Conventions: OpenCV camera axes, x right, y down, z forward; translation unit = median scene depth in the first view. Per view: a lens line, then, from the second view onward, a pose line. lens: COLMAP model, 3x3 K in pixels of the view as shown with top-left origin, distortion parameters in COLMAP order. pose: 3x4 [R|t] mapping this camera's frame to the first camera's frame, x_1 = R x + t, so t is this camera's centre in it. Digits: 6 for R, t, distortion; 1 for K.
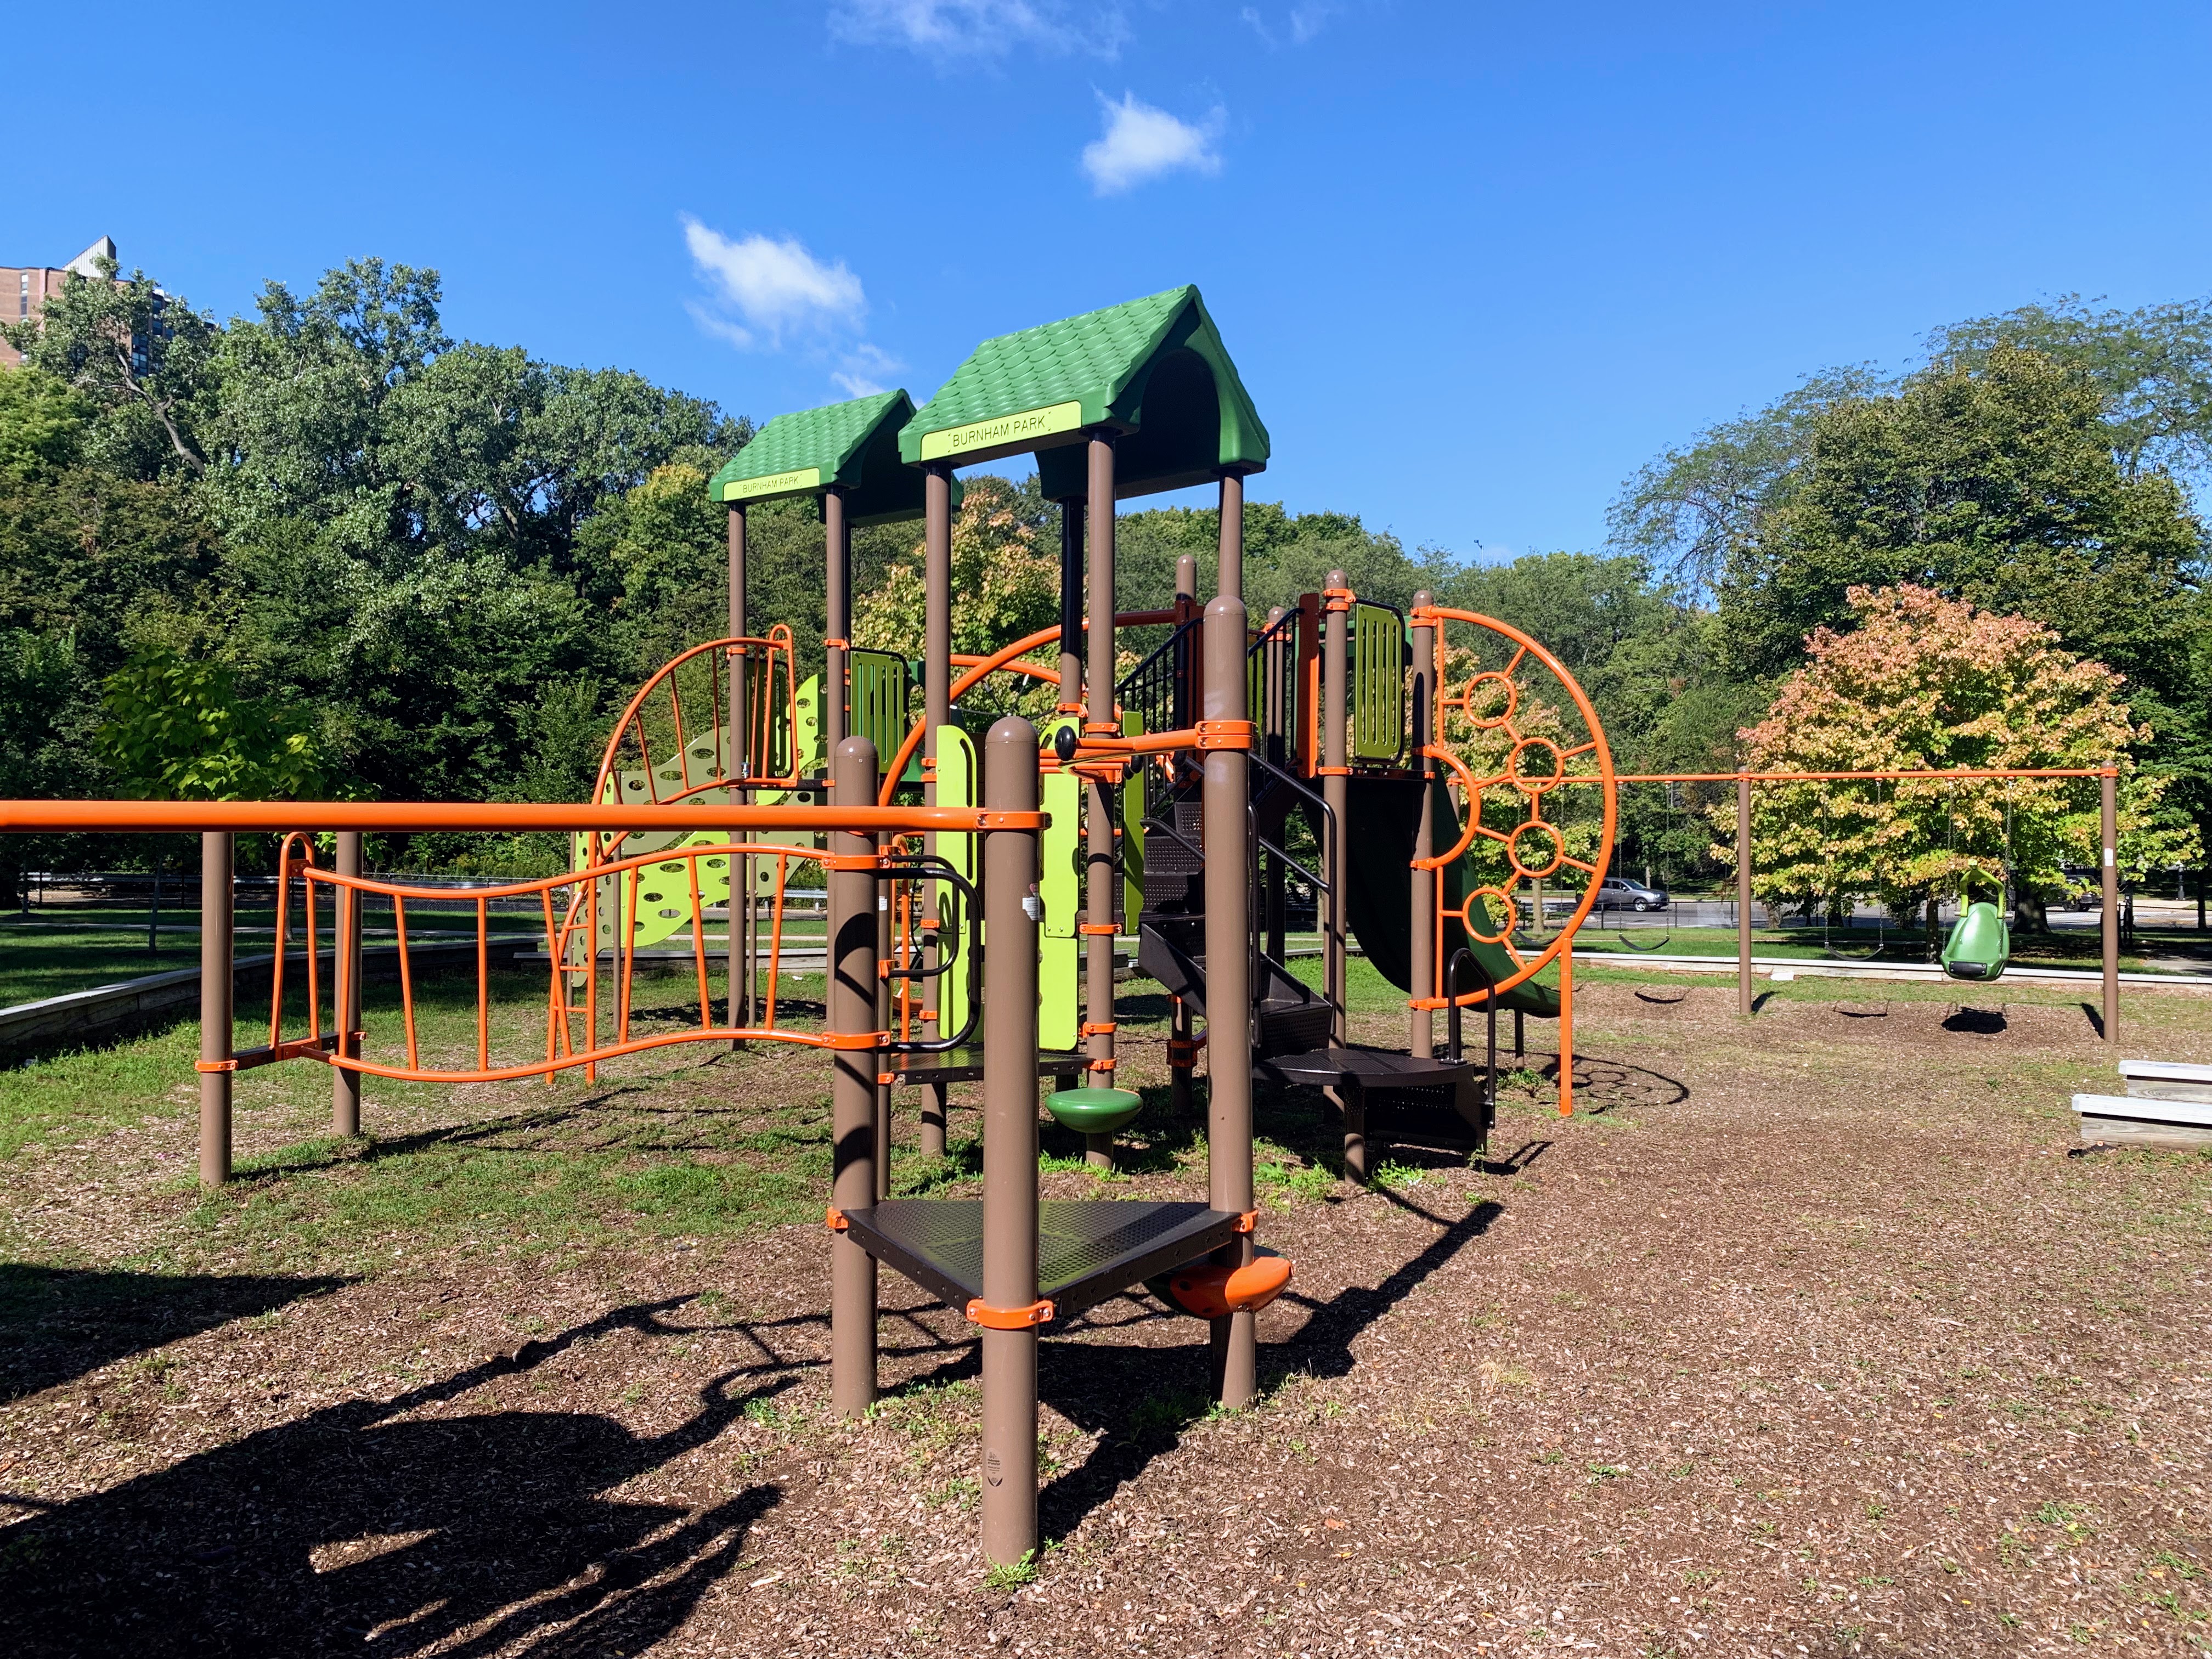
lens RADIAL K [[1799.9, 0, 1106.0], [0, 1799.9, 829.5], [0, 0, 1]] dist [0.011415, 0.000711]
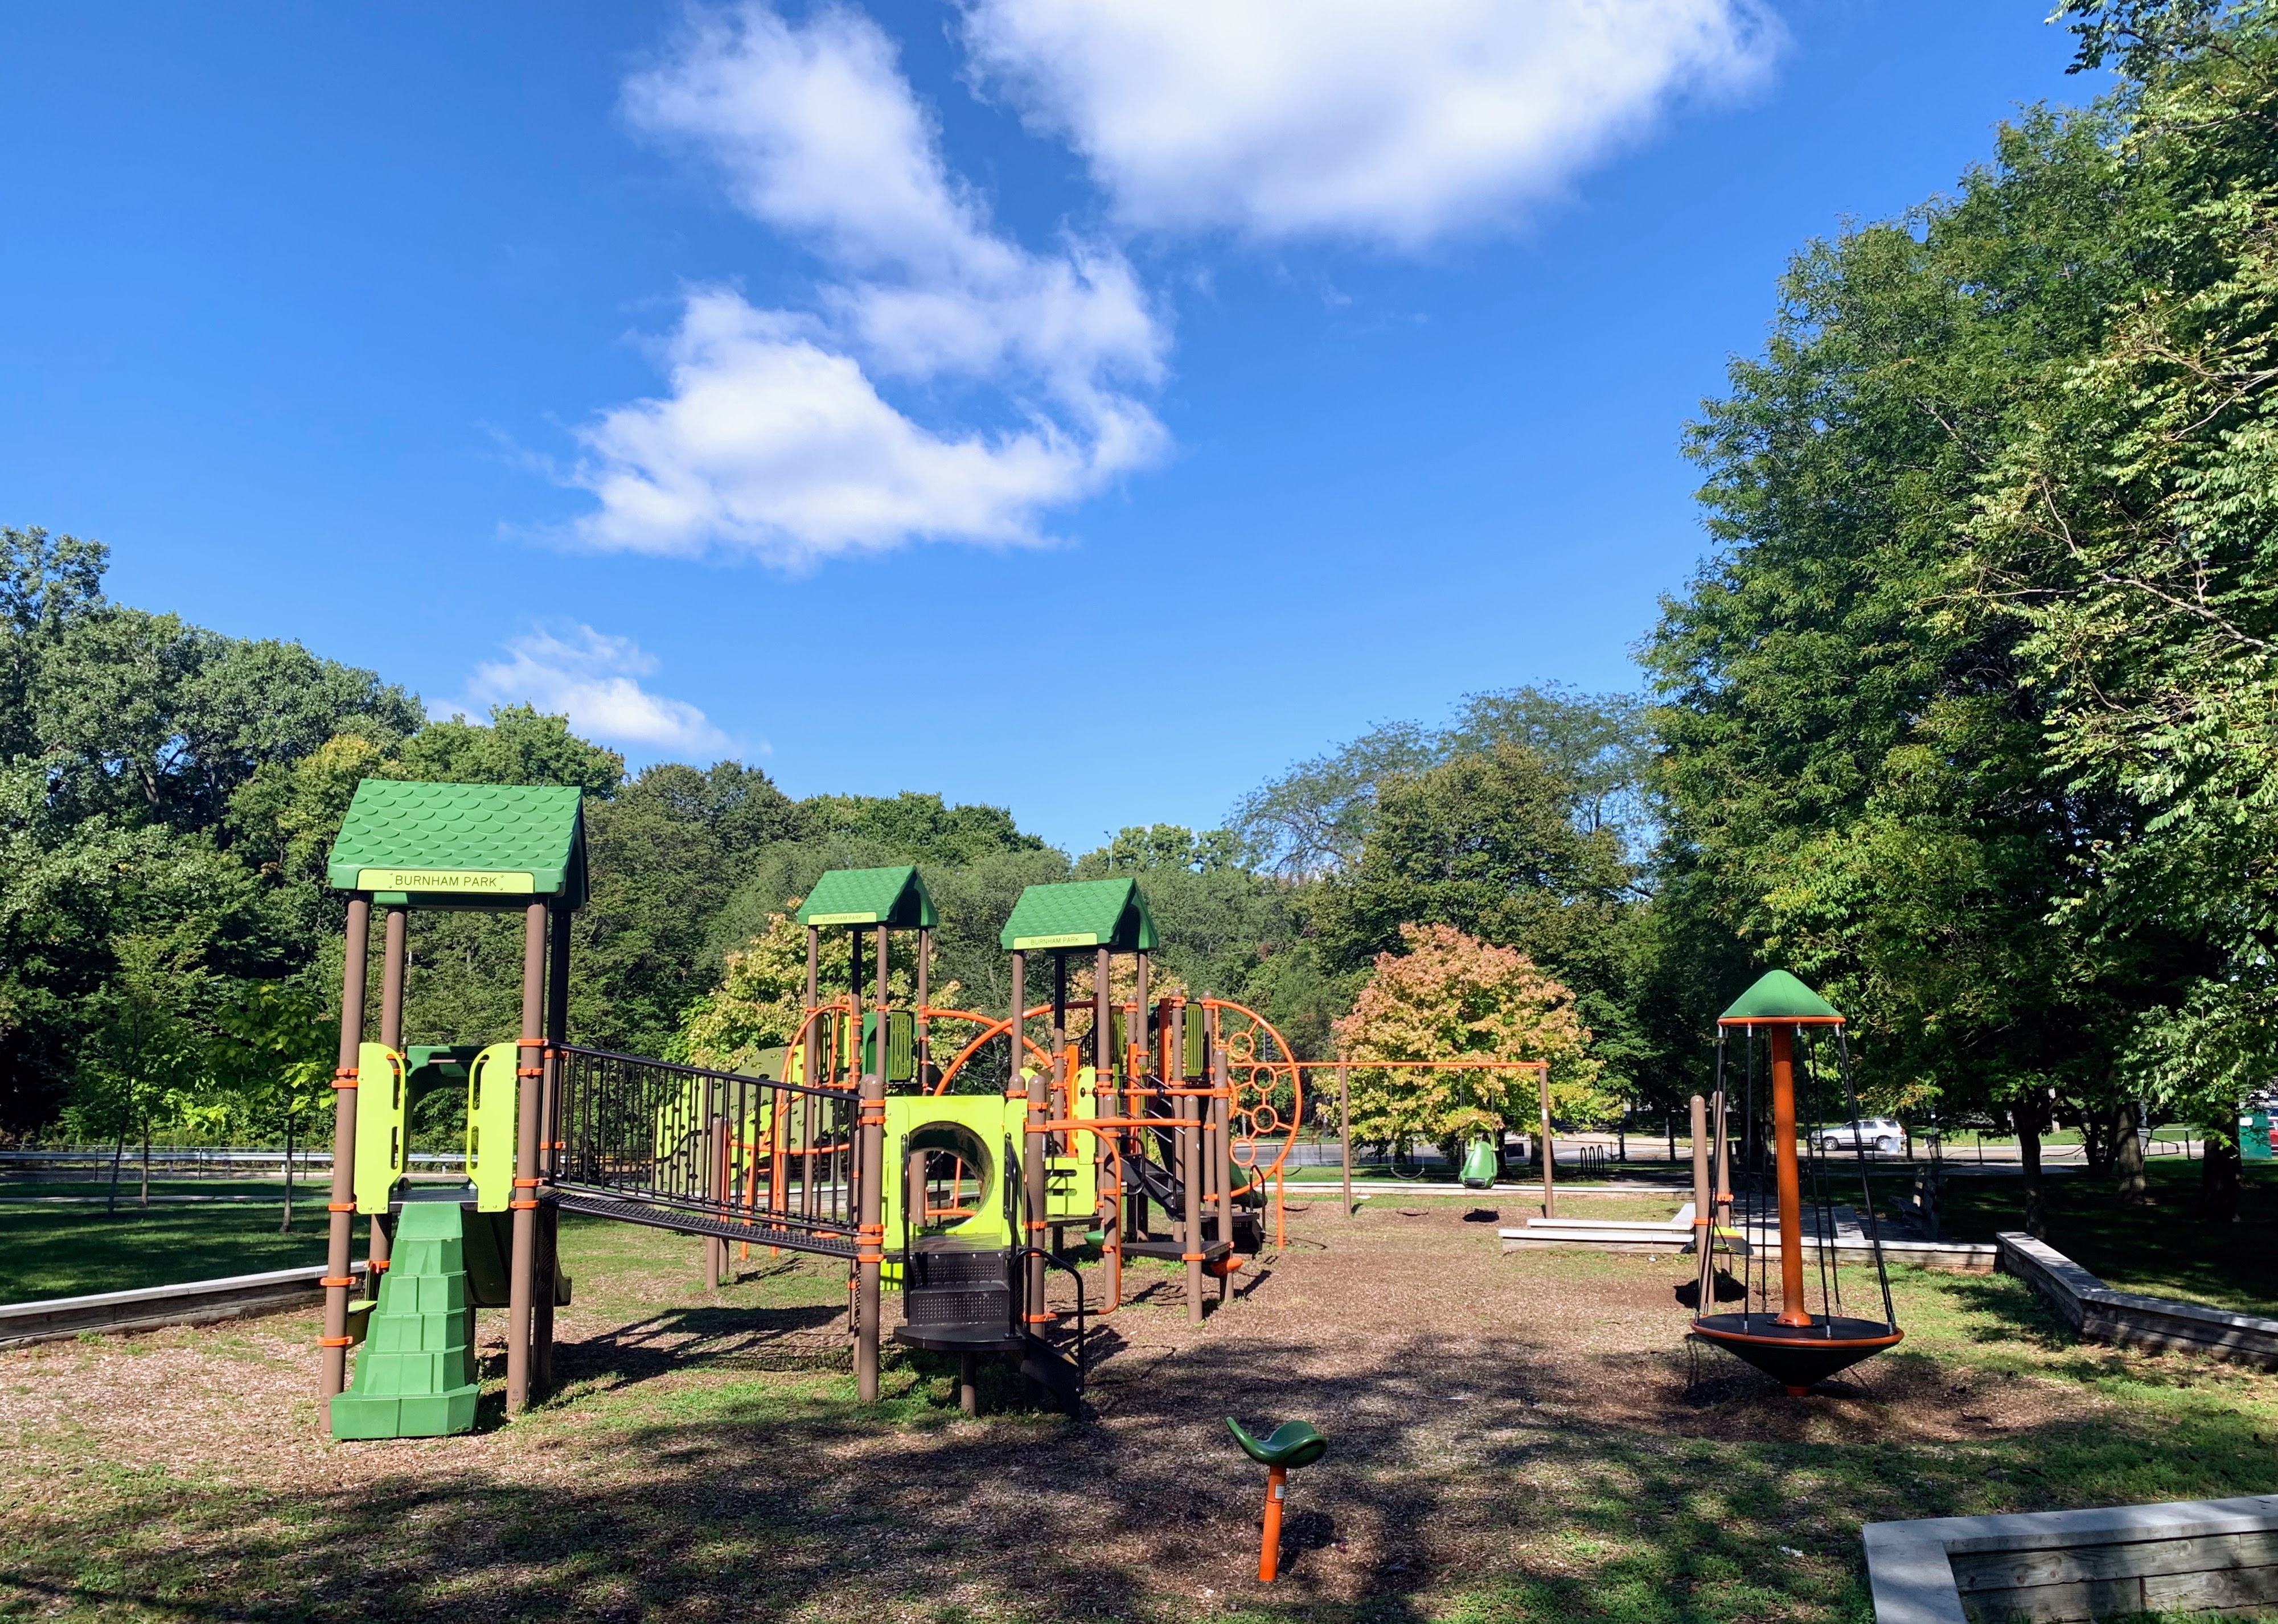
lens RADIAL K [[1883.7, 0, 1139.0], [0, 1883.7, 812.0], [0, 0, 1]] dist [0.187527, -0.226353]
pose [[0.969494, 0.028272, 0.243477, -0.159541], [0.005512, 0.990560, -0.136973, -0.014325], [-0.245051, 0.134136, 0.960186, -0.404459]]
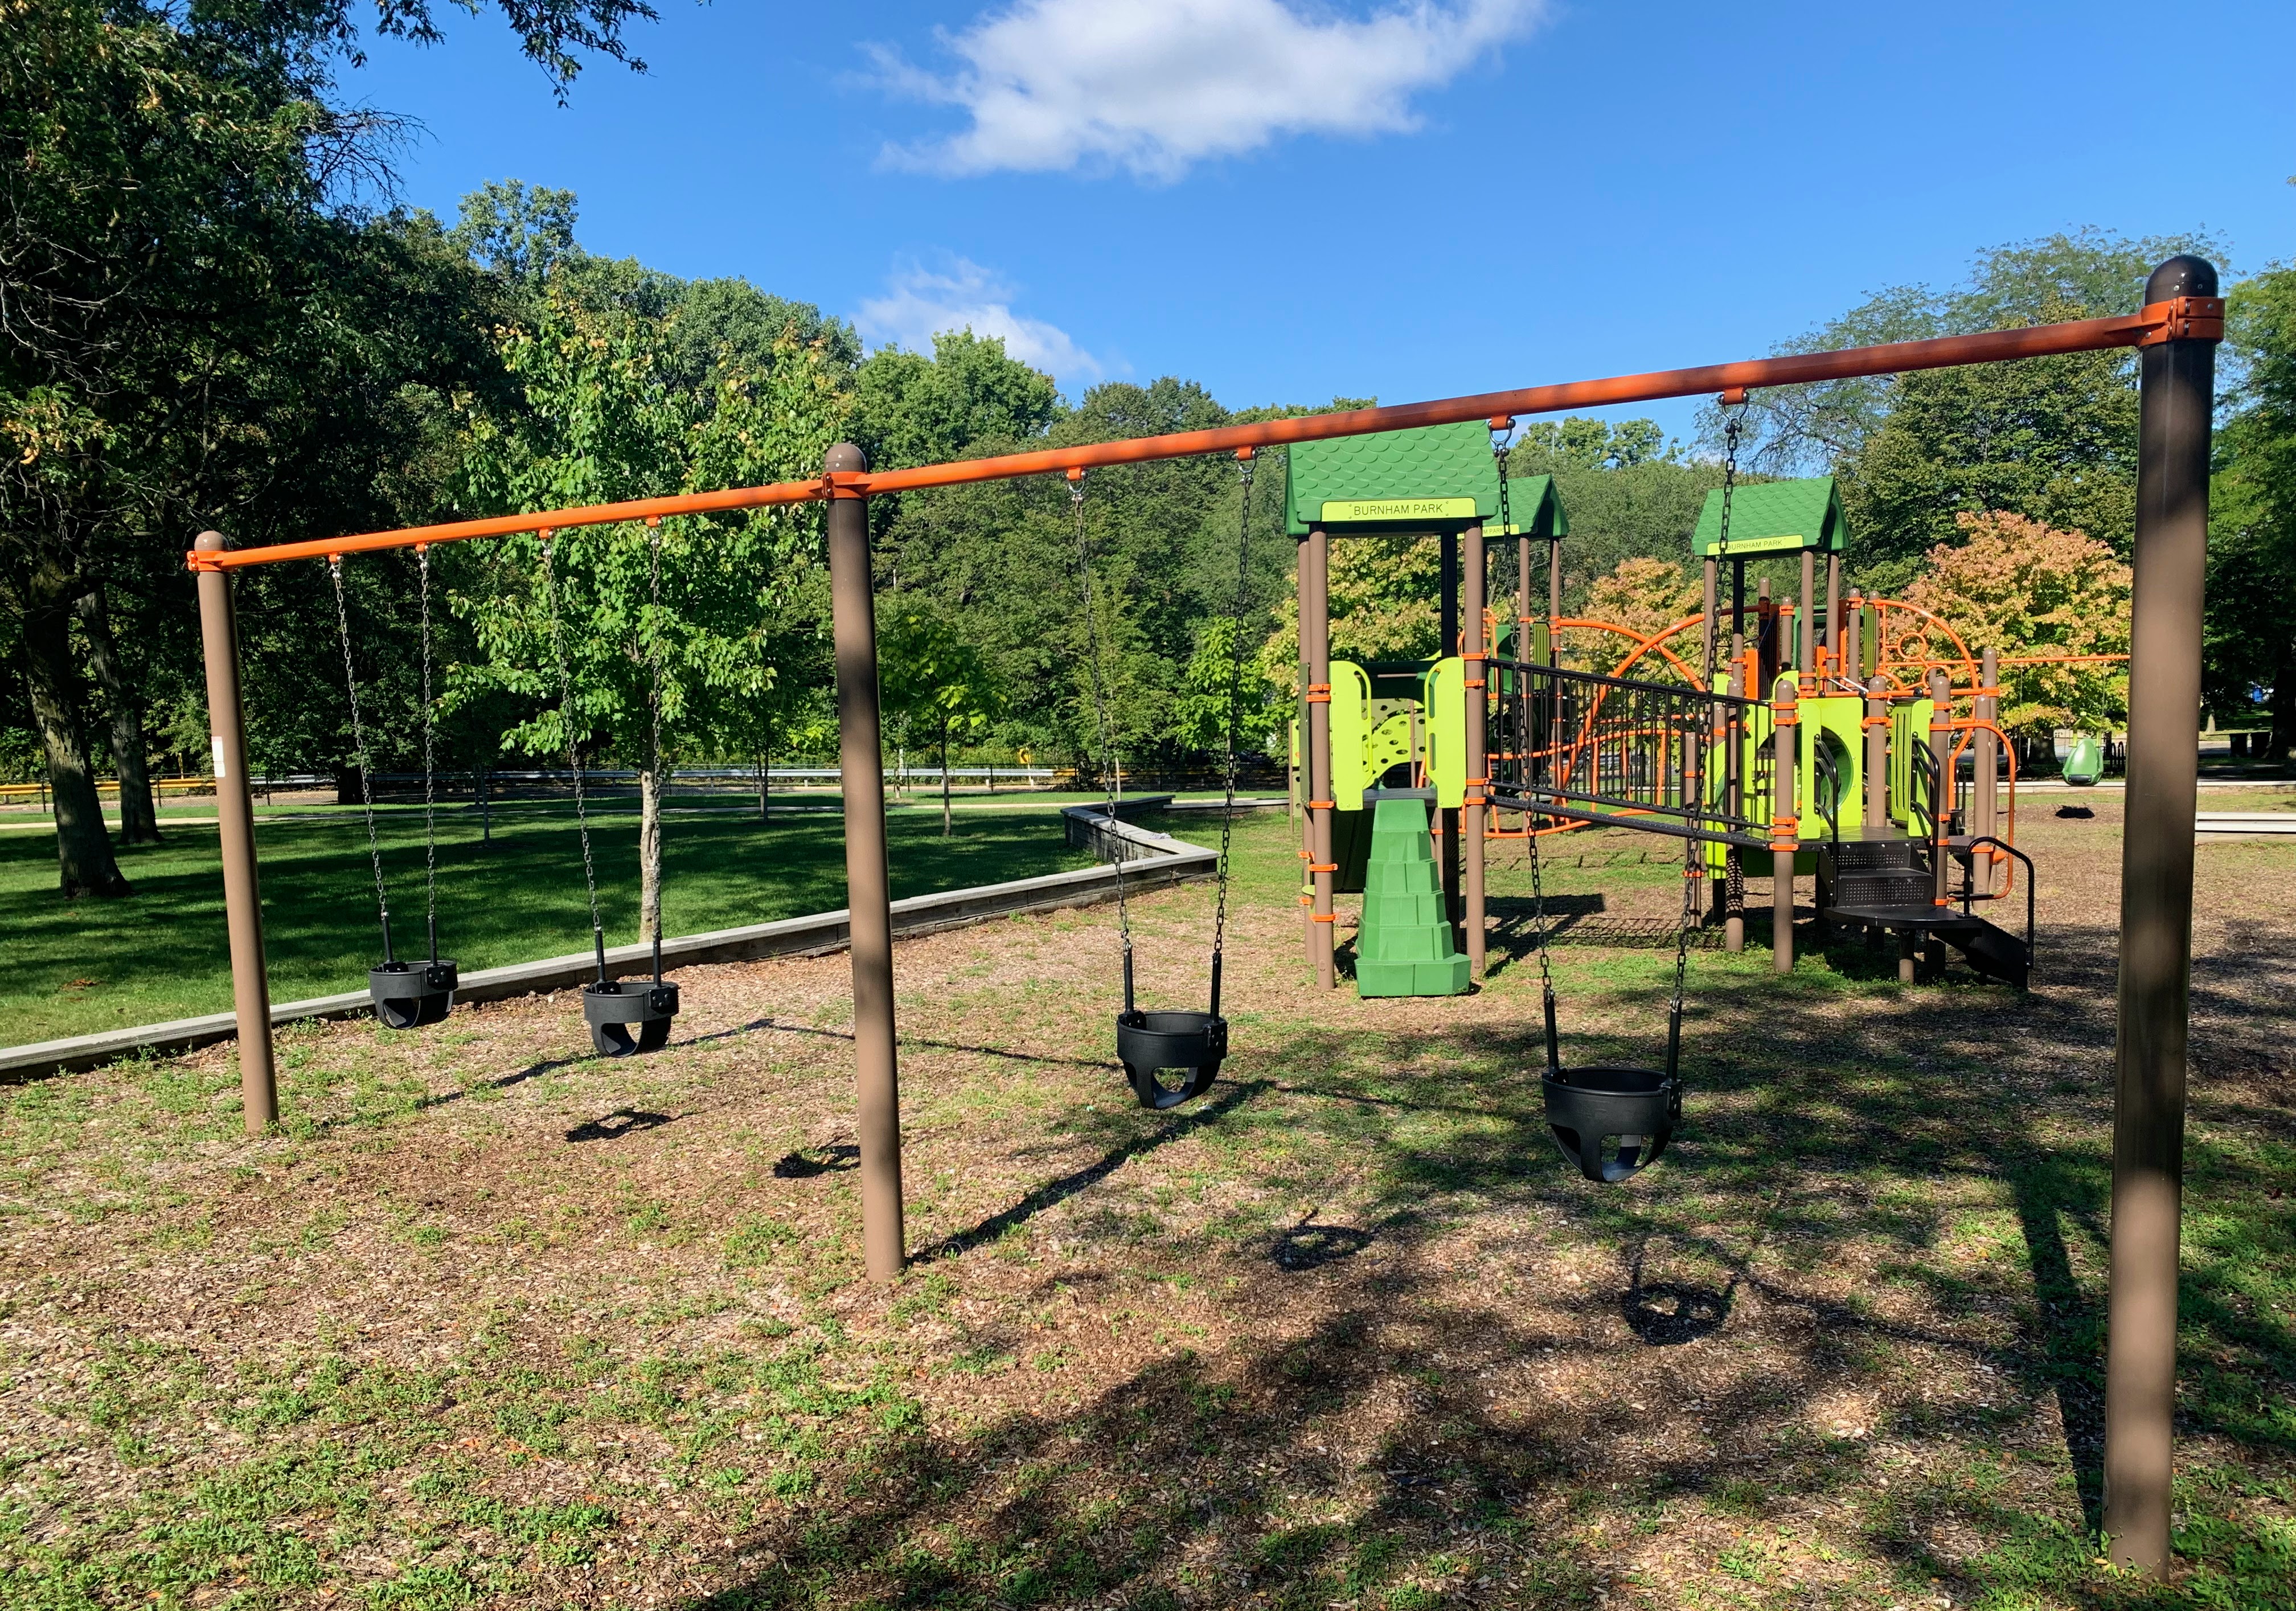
lens RADIAL K [[1917.8, 0, 1144.0], [0, 1917.8, 923.9], [0, 0, 1]] dist [0.011213, 0.001762]
pose [[0.997059, -0.041571, 0.064378, -0.294166], [0.033765, 0.992449, 0.117916, -0.016096], [-0.068793, -0.115395, 0.990935, -0.417090]]
